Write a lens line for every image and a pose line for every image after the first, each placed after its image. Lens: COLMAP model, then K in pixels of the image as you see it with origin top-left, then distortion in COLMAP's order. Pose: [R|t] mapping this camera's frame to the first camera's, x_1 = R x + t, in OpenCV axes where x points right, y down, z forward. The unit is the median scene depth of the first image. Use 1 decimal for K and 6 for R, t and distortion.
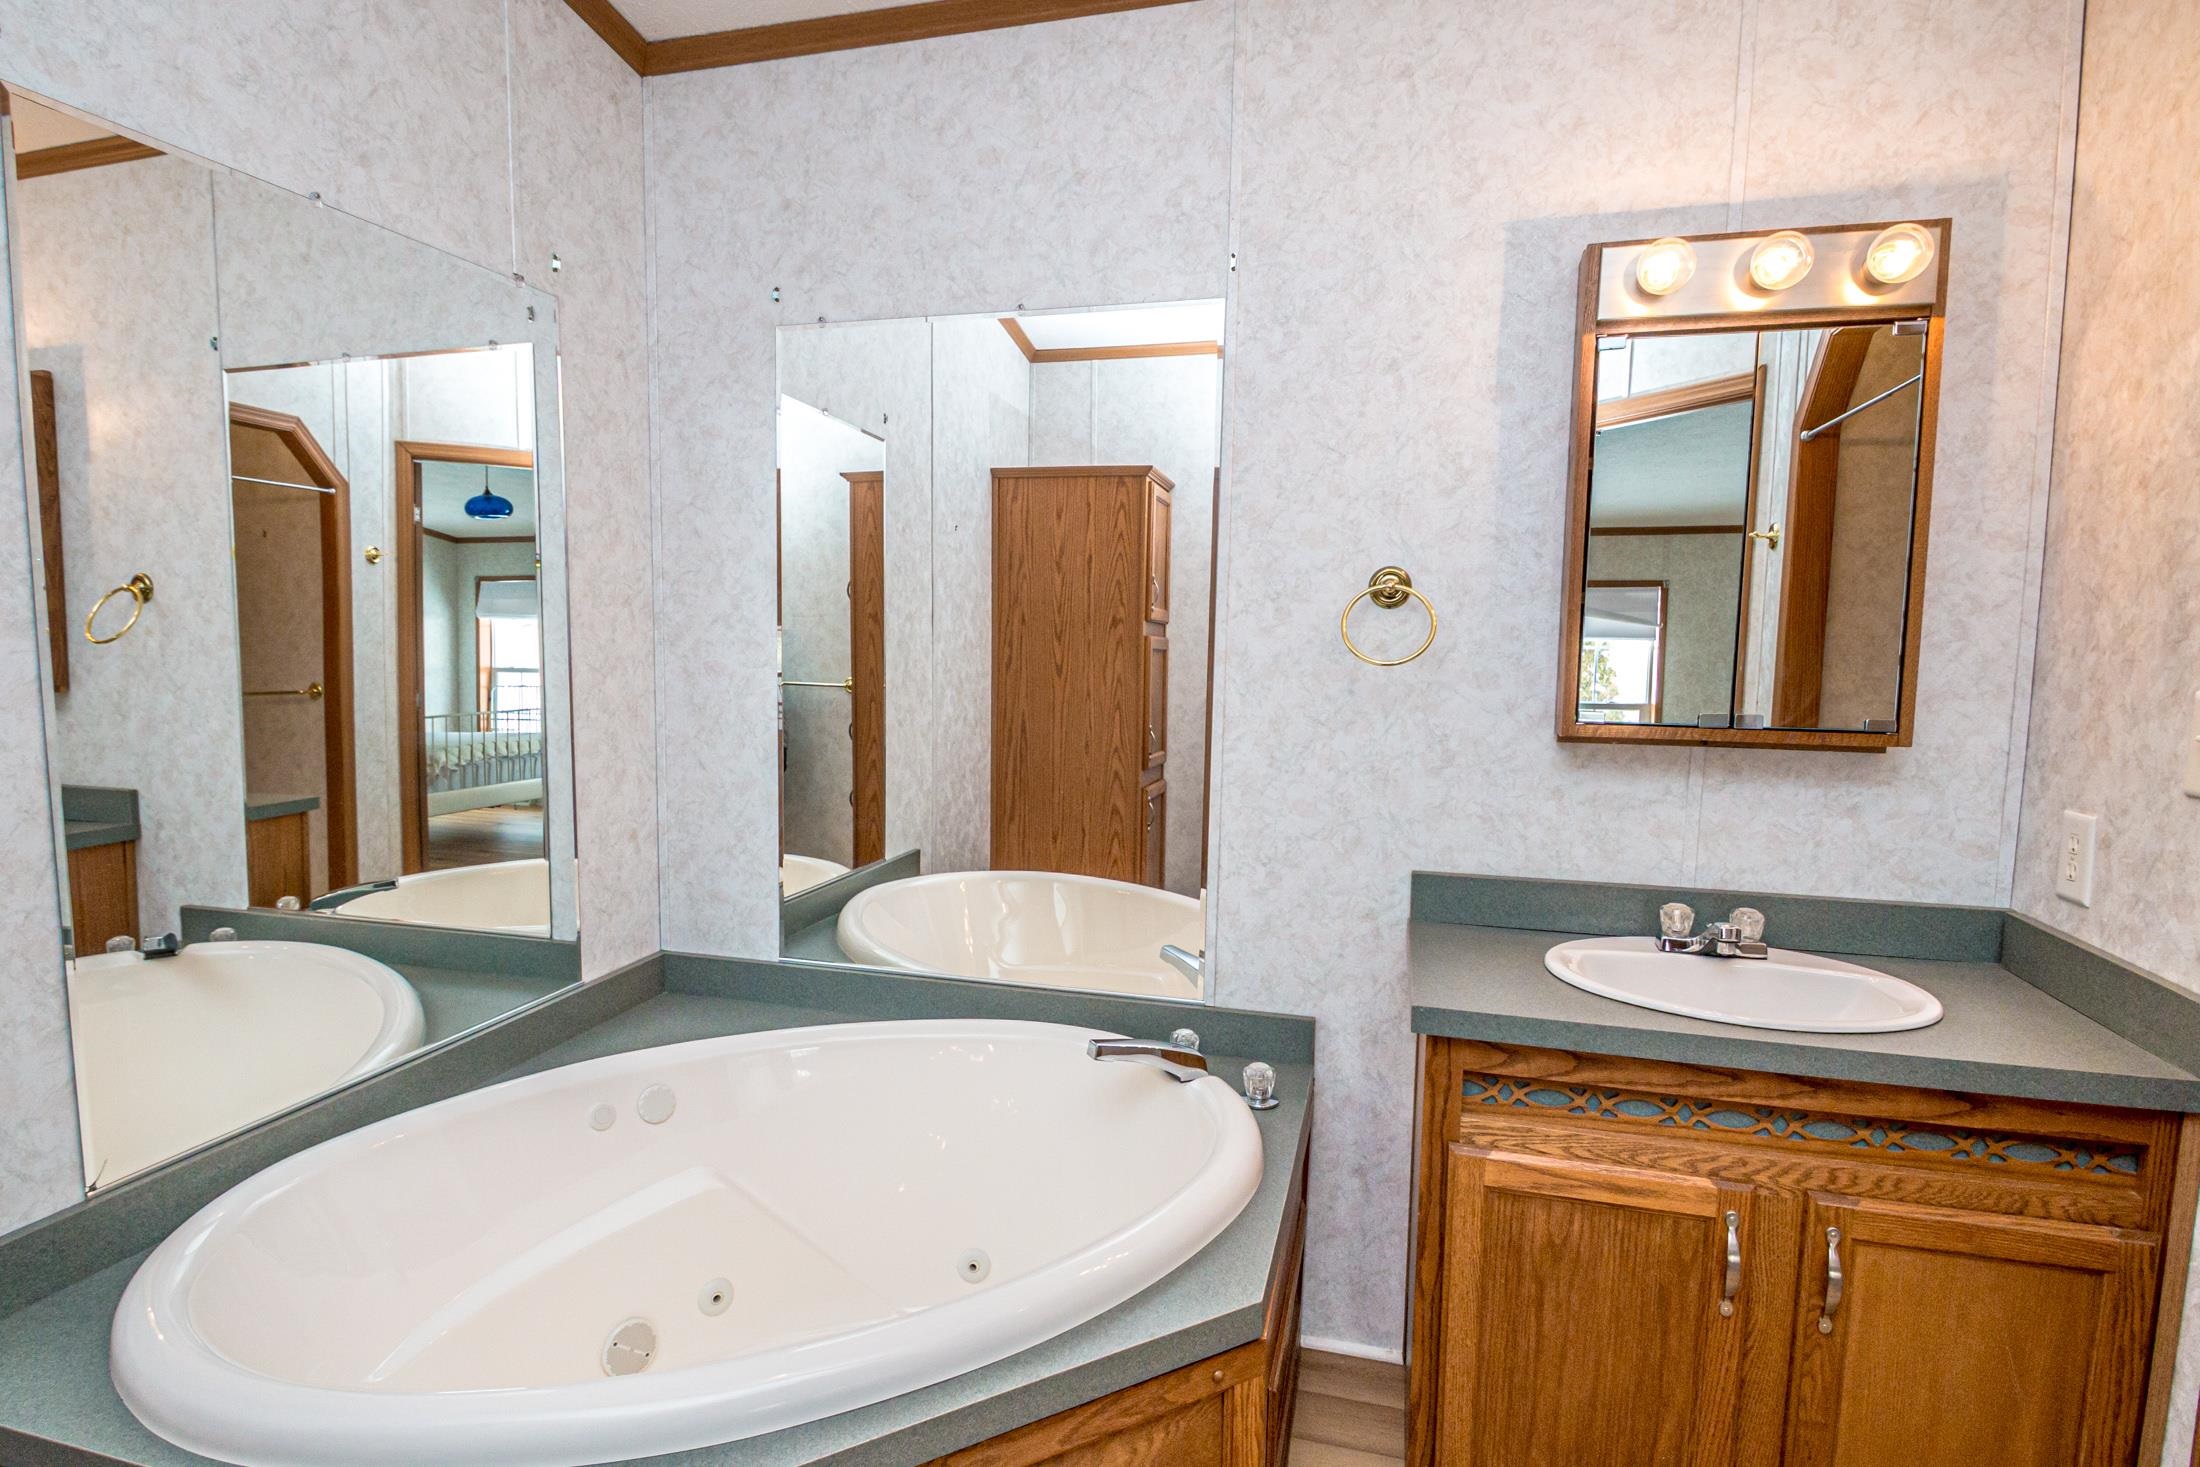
lens RADIAL K [[1065.5, 0, 1100.0], [0, 1065.5, 733.5], [0, 0, 1]] dist [0.001799, -0.000592]
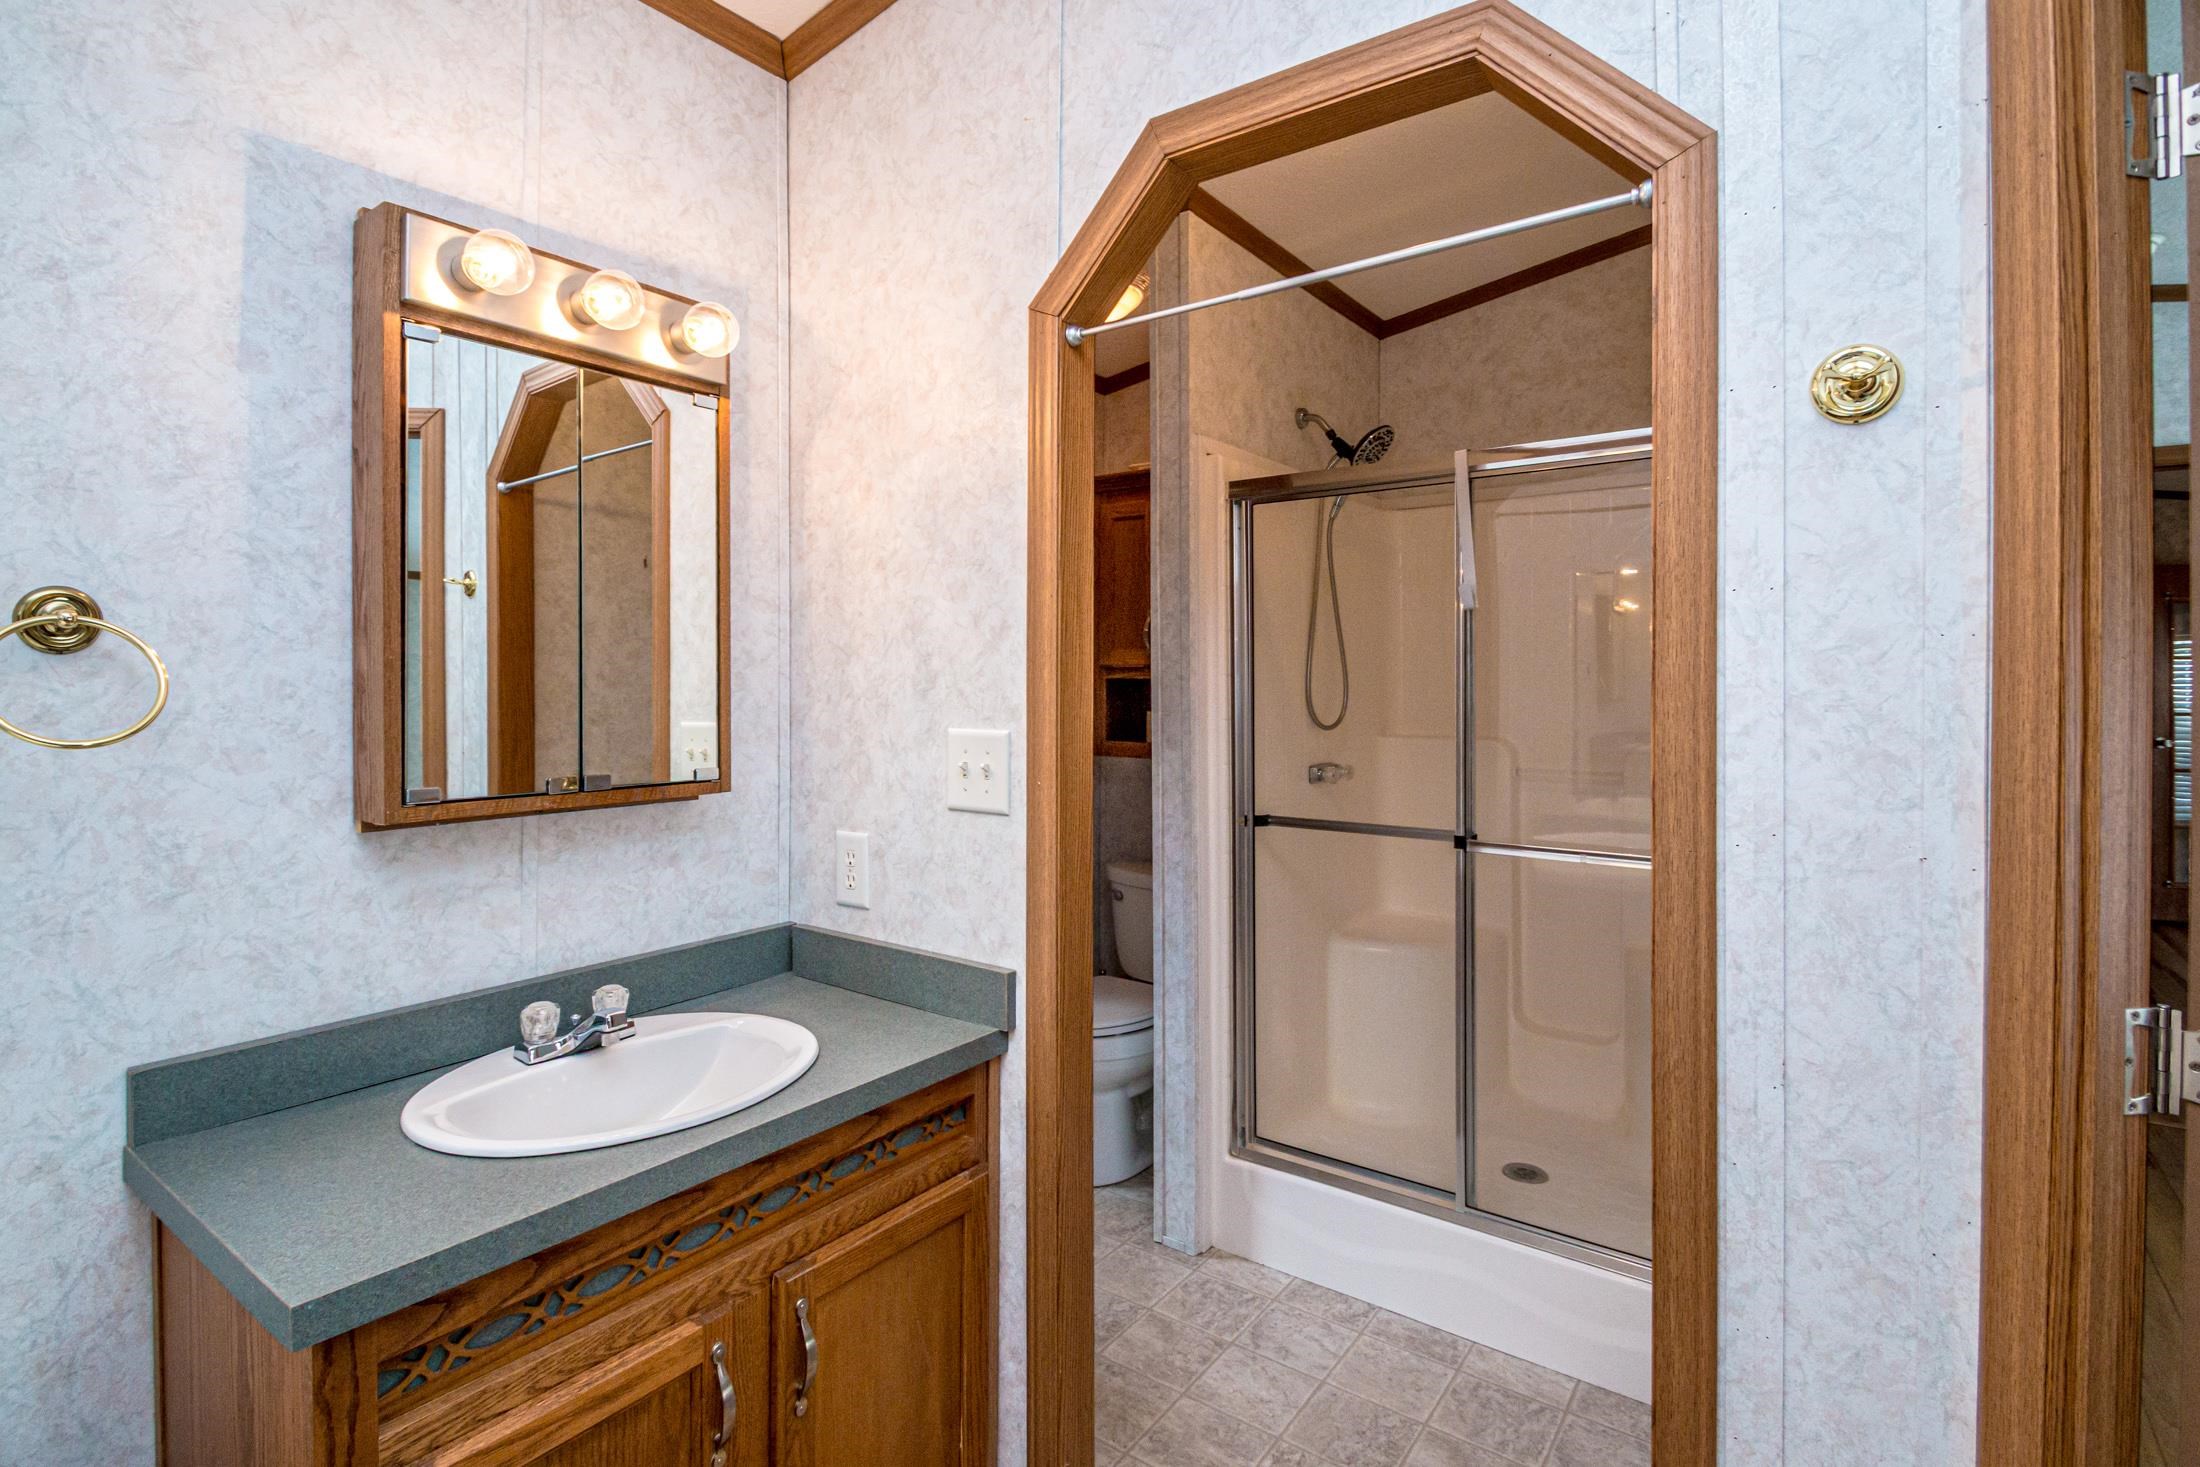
lens RADIAL K [[1047.1, 0, 1116.1], [0, 1047.1, 685.2], [0, 0, 1]] dist [0.003247, -0.009070]
pose [[0.385754, -0.013089, 0.922509, -0.051346], [0.093485, 0.995308, -0.024970, -0.029830], [-0.917853, 0.095873, 0.385168, 0.230686]]
